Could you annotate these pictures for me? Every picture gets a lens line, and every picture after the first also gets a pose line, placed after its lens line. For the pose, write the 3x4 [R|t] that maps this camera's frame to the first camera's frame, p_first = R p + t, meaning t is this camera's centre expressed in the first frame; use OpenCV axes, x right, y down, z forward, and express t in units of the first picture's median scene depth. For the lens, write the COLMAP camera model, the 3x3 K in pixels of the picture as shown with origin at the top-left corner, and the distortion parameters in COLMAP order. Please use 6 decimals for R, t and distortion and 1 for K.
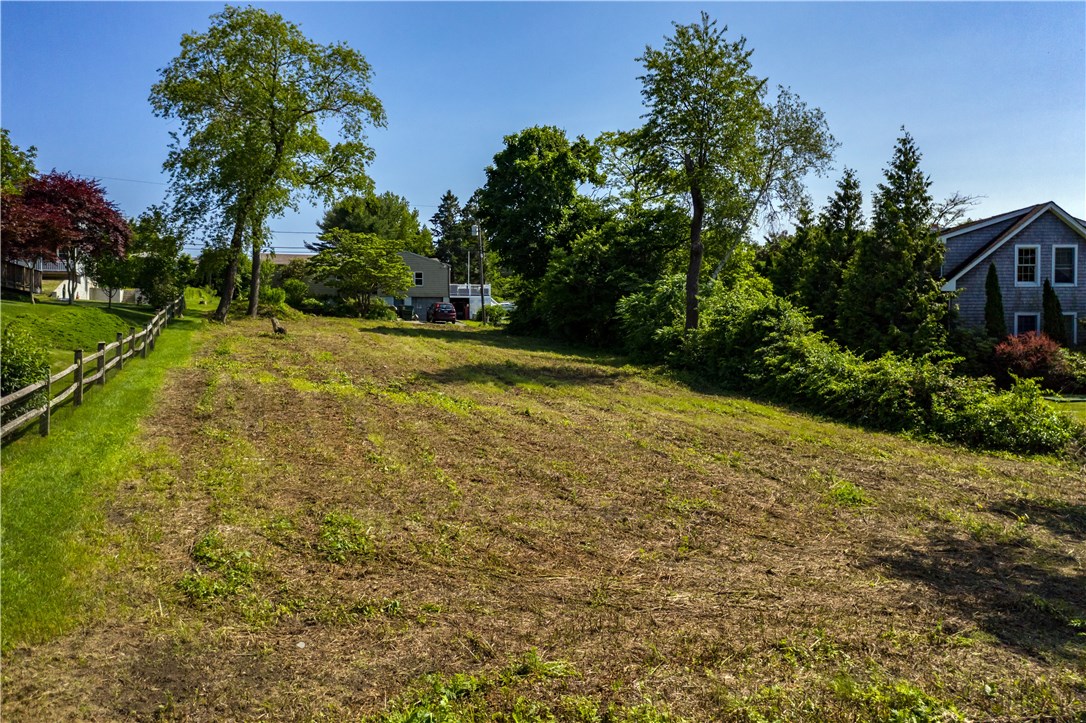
lens RADIAL K [[853.1, 0, 541.0], [0, 853.1, 364.2], [0, 0, 1]] dist [-0.021635, 0.004565]
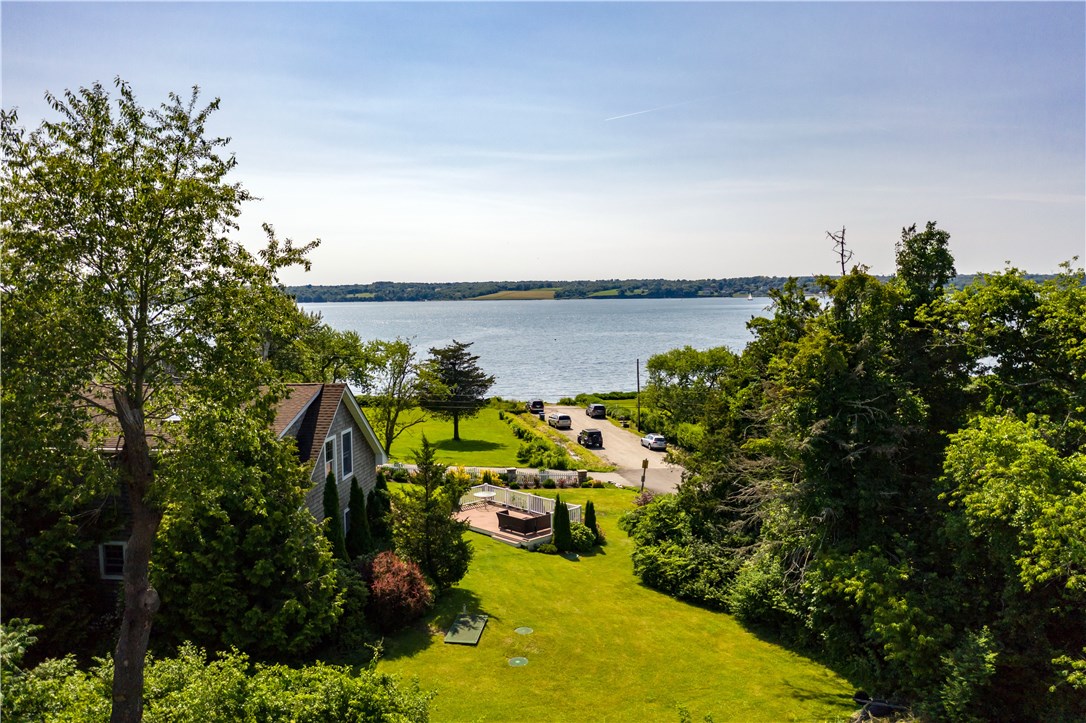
lens RADIAL K [[853.1, 0, 540.9], [0, 853.1, 360.4], [0, 0, 1]] dist [-0.021635, 0.004565]
pose [[0.156770, -0.070335, 0.985128, -0.194870], [0.036403, 0.997195, 0.065404, -0.260088], [-0.986964, 0.025608, 0.158890, 0.666565]]
